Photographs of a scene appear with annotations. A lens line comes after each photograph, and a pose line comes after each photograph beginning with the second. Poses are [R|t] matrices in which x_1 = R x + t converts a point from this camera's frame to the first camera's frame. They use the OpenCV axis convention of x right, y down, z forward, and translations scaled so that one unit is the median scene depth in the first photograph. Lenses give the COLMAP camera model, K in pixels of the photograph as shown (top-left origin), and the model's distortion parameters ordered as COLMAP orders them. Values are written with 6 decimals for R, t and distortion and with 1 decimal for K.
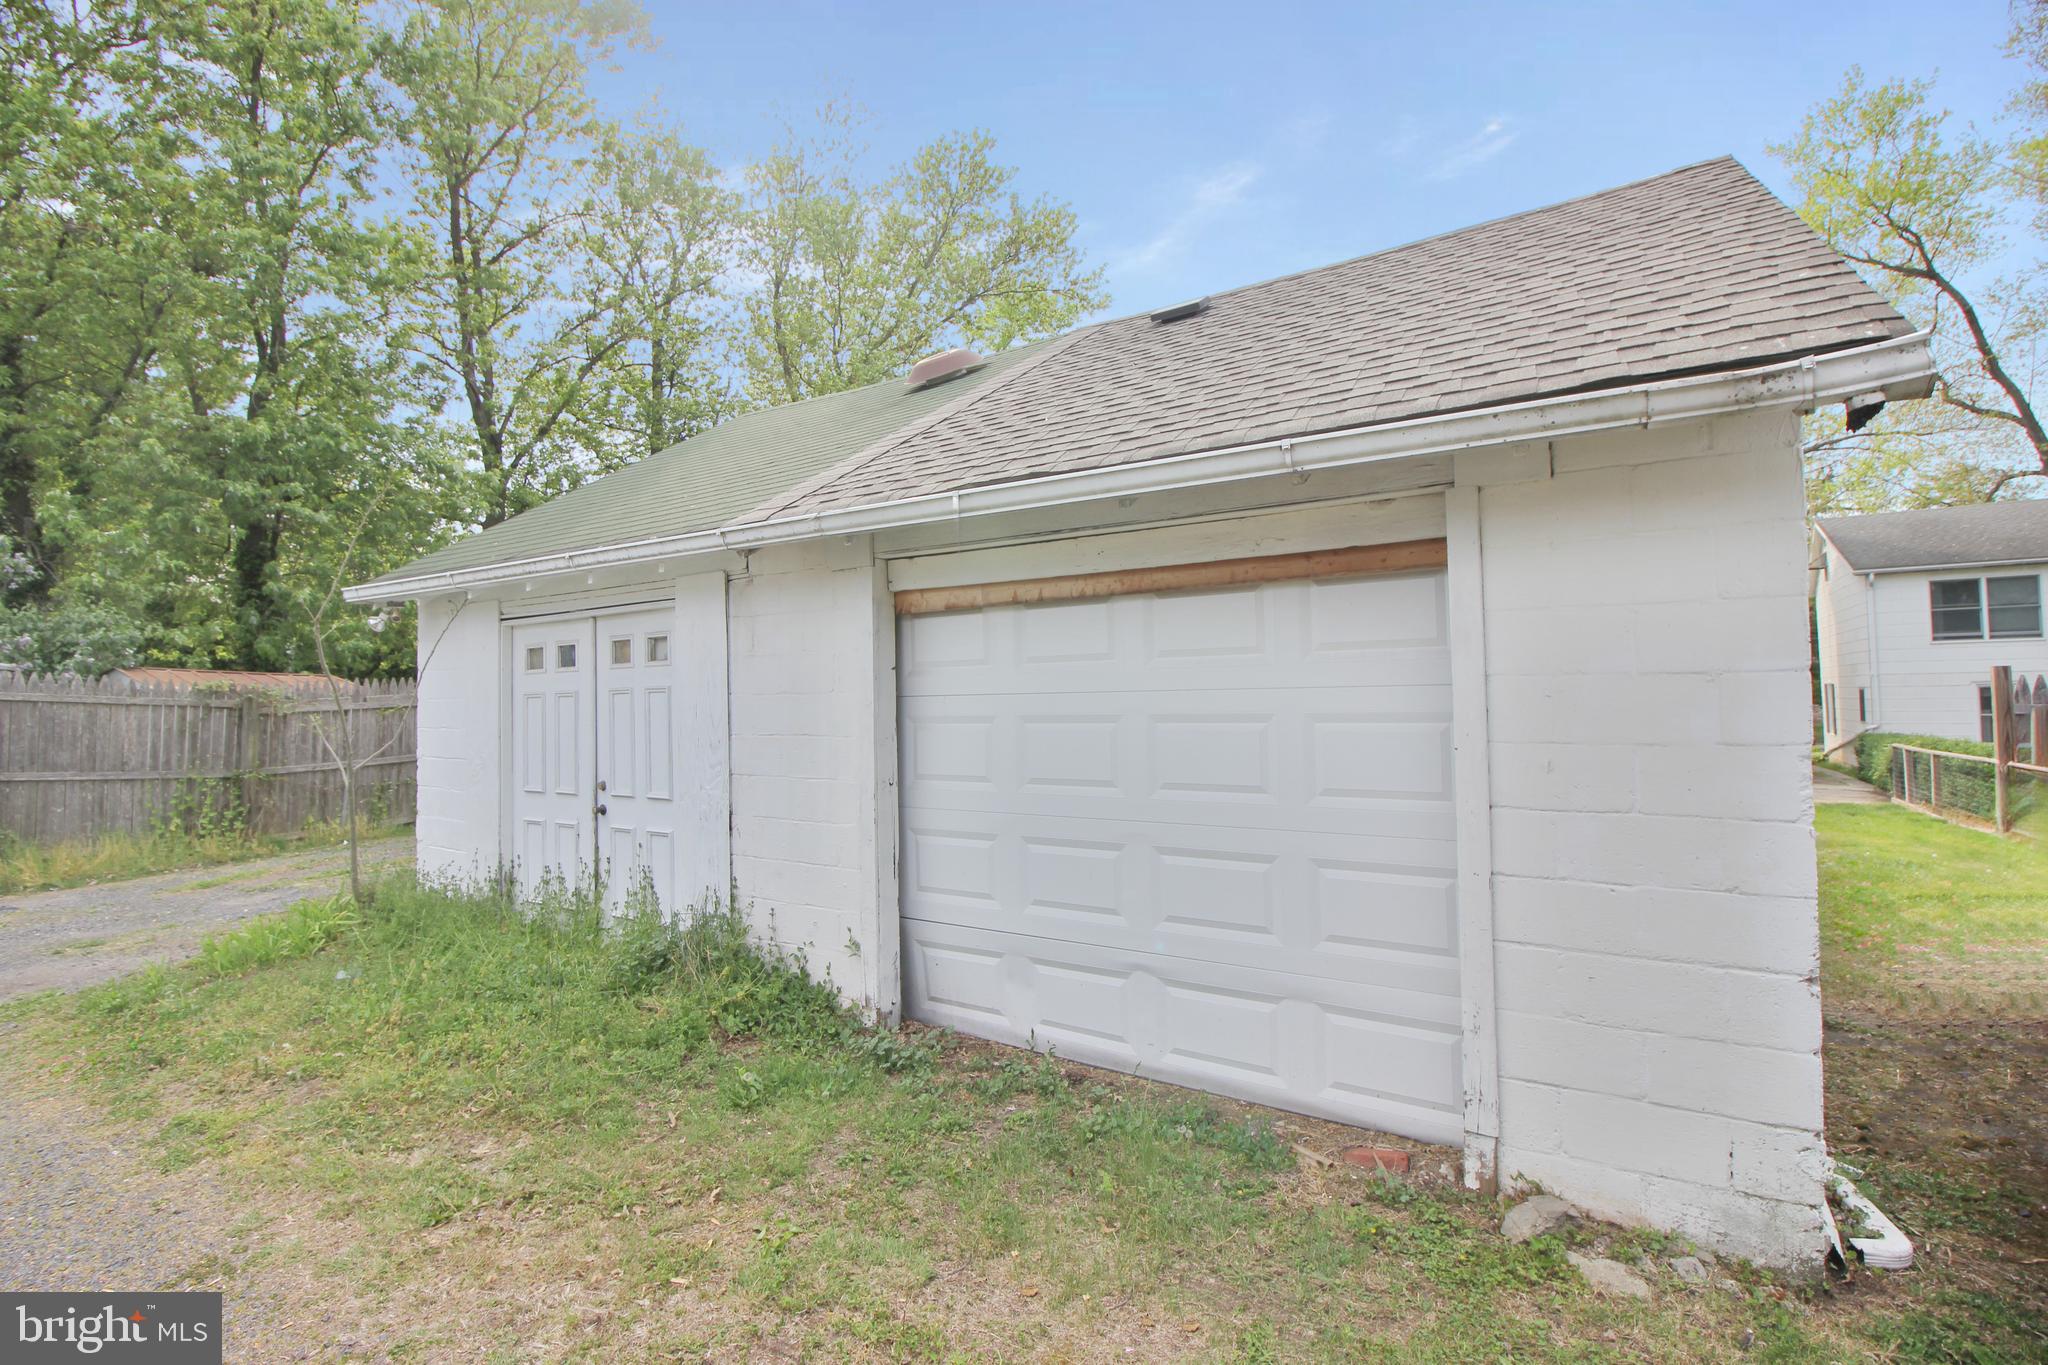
lens RADIAL K [[947.7, 0, 1022.9], [0, 947.7, 665.1], [0, 0, 1]] dist [-0.003266, -0.012690]
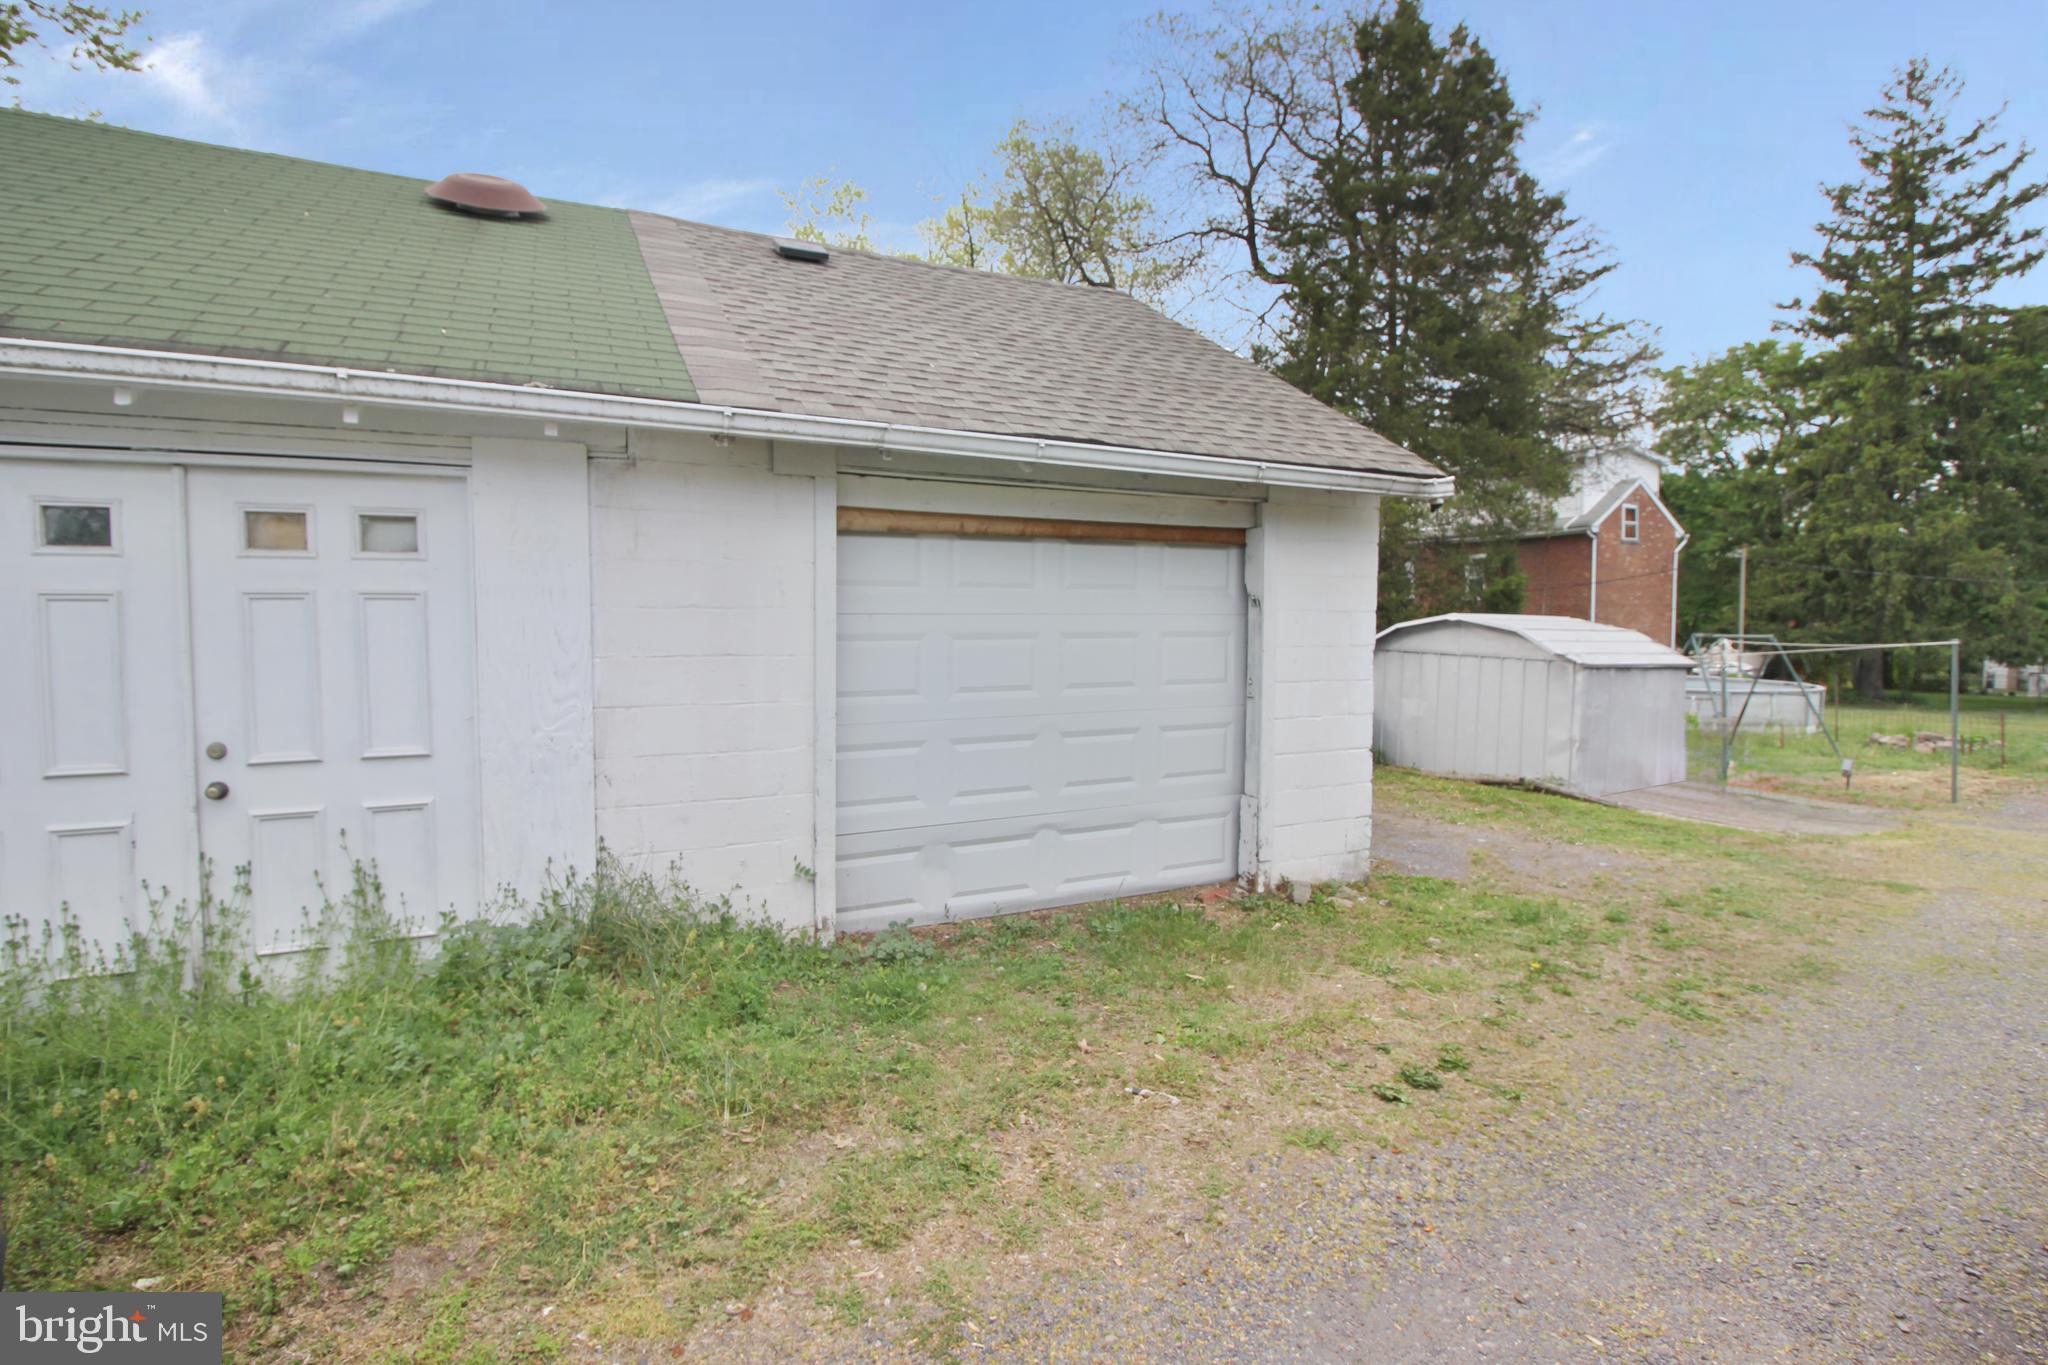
lens RADIAL K [[957.8, 0, 1014.3], [0, 957.8, 666.3], [0, 0, 1]] dist [0.001077, -0.012314]
pose [[0.509584, -0.028045, 0.859964, -0.912937], [-0.042551, 0.997424, 0.057742, 0.022470], [-0.859368, -0.066016, 0.507078, 0.339829]]
